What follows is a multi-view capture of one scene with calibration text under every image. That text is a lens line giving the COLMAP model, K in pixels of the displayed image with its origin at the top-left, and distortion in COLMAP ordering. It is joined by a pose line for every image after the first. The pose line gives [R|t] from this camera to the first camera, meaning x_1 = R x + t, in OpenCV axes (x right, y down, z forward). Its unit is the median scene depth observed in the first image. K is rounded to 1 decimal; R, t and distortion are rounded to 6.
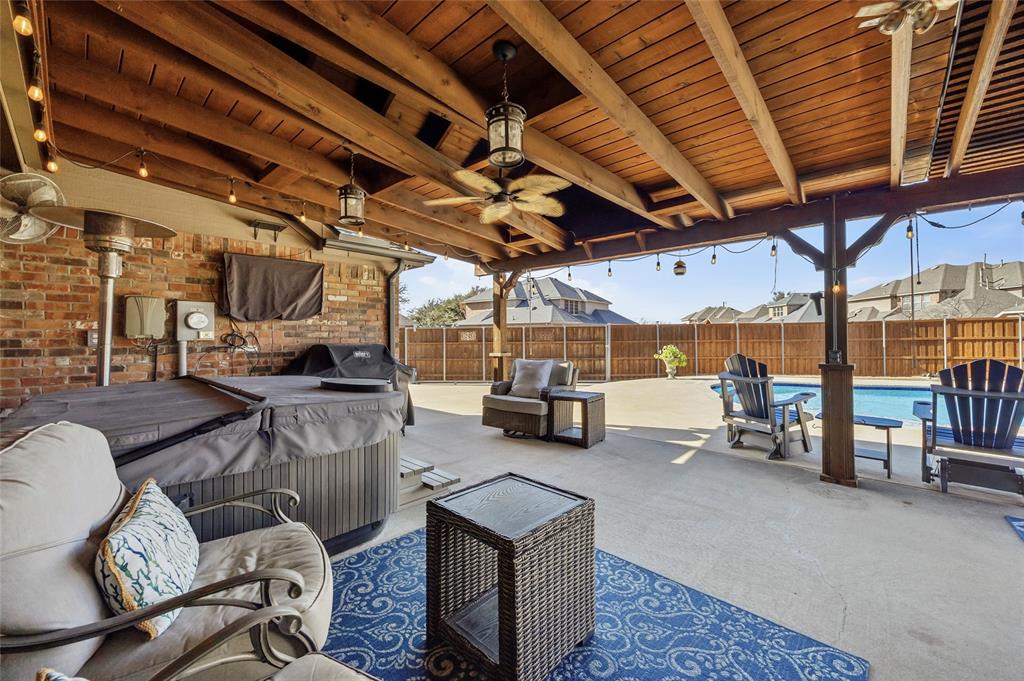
lens RADIAL K [[403.3, 0, 512.0], [0, 403.3, 340.5], [0, 0, 1]] dist [0.000772, 0.000042]
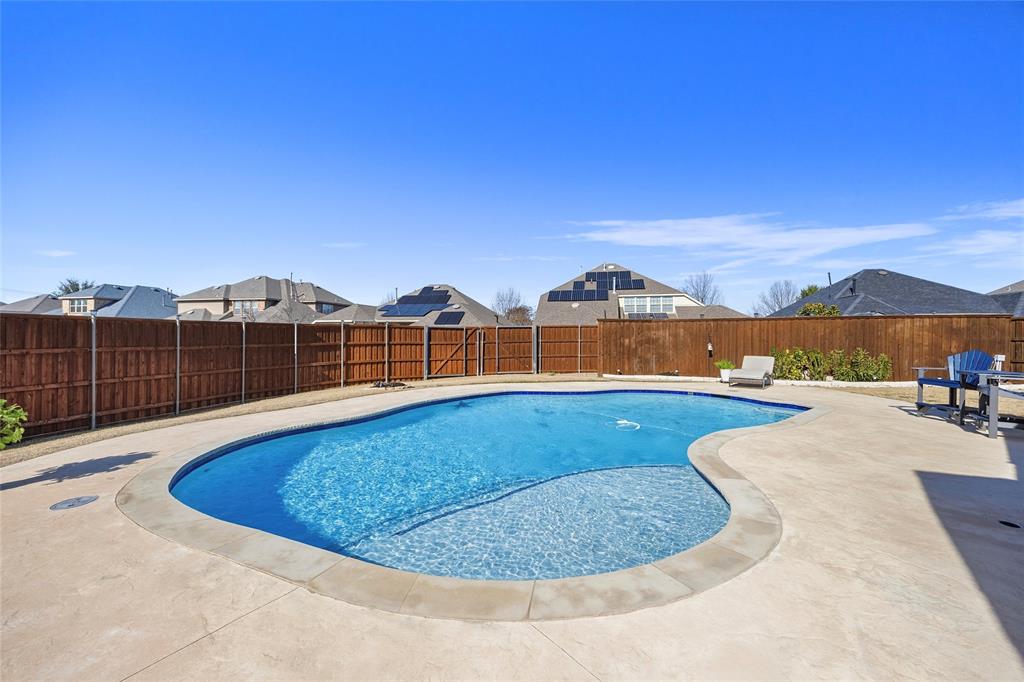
lens RADIAL K [[403.3, 0, 512.0], [0, 403.3, 341.0], [0, 0, 1]] dist [0.000772, 0.000042]
pose [[0.127470, 0.000706, 0.991842, 0.127911], [0.005888, 0.999982, -0.001468, -0.006949], [-0.991825, 0.006027, 0.127463, 0.433280]]
